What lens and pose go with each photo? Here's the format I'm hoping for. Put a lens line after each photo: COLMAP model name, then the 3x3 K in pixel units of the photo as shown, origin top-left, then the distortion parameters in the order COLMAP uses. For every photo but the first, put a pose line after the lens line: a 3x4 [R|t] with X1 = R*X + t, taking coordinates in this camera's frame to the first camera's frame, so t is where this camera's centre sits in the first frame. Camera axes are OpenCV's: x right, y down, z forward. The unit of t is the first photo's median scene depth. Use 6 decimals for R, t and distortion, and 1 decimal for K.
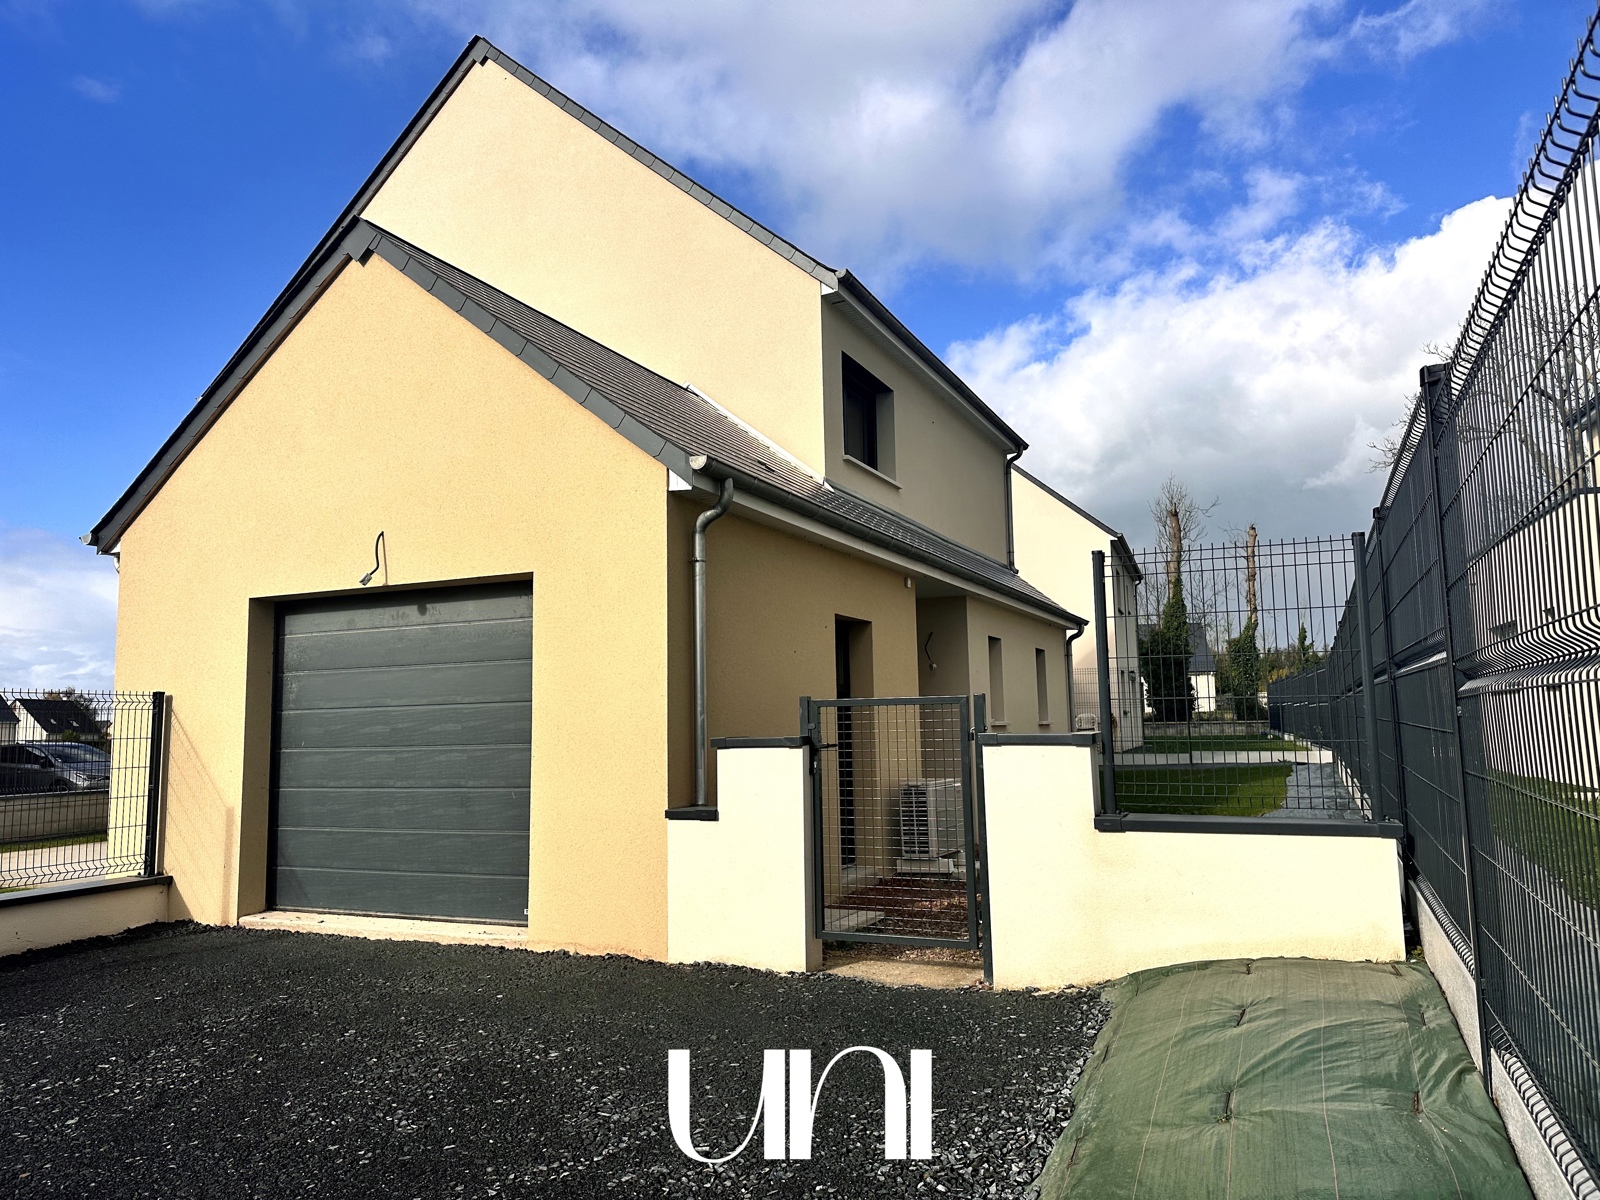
lens RADIAL K [[1107.8, 0, 800.0], [0, 1107.8, 600.0], [0, 0, 1]] dist [-0.003221, -0.001004]
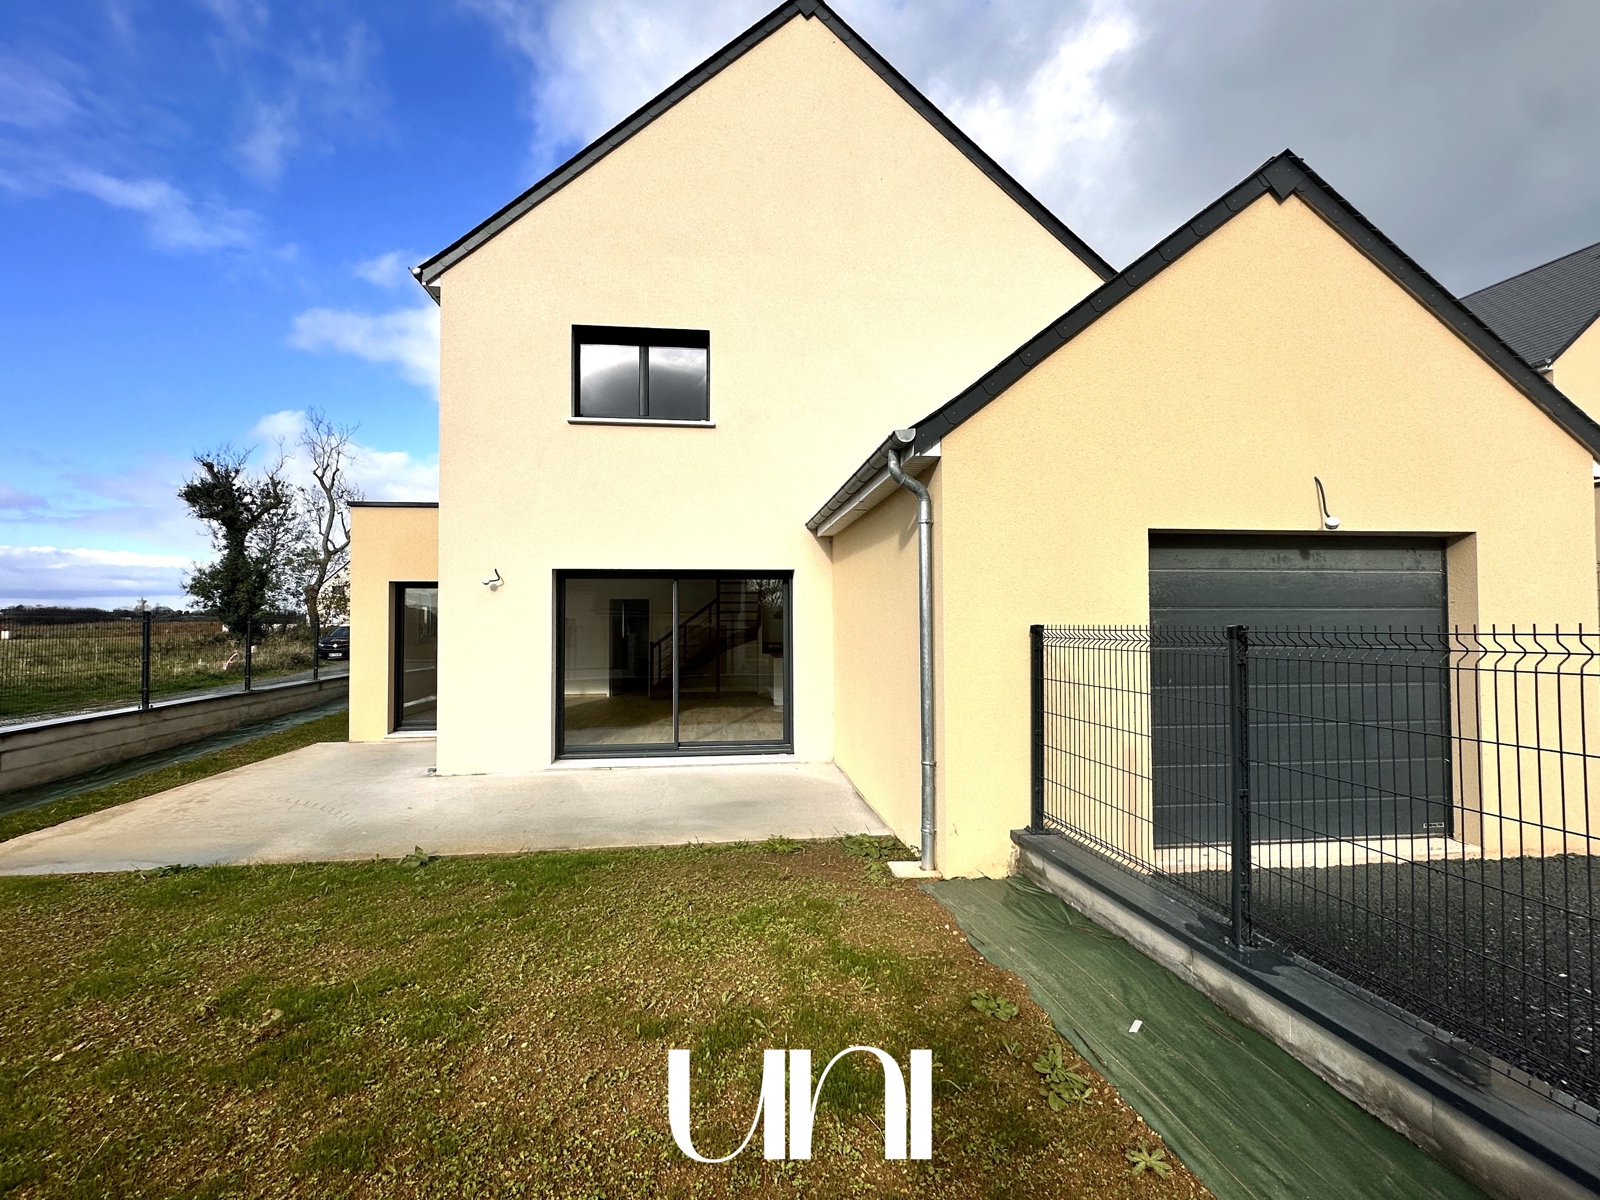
lens RADIAL K [[732.9, 0, 800.0], [0, 732.9, 600.0], [0, 0, 1]] dist [0.000067, 0.000044]
pose [[0.857866, 0.023464, 0.513338, -1.120191], [-0.068271, 0.995306, 0.068598, 0.036974], [-0.509318, -0.093894, 0.855441, 0.643173]]
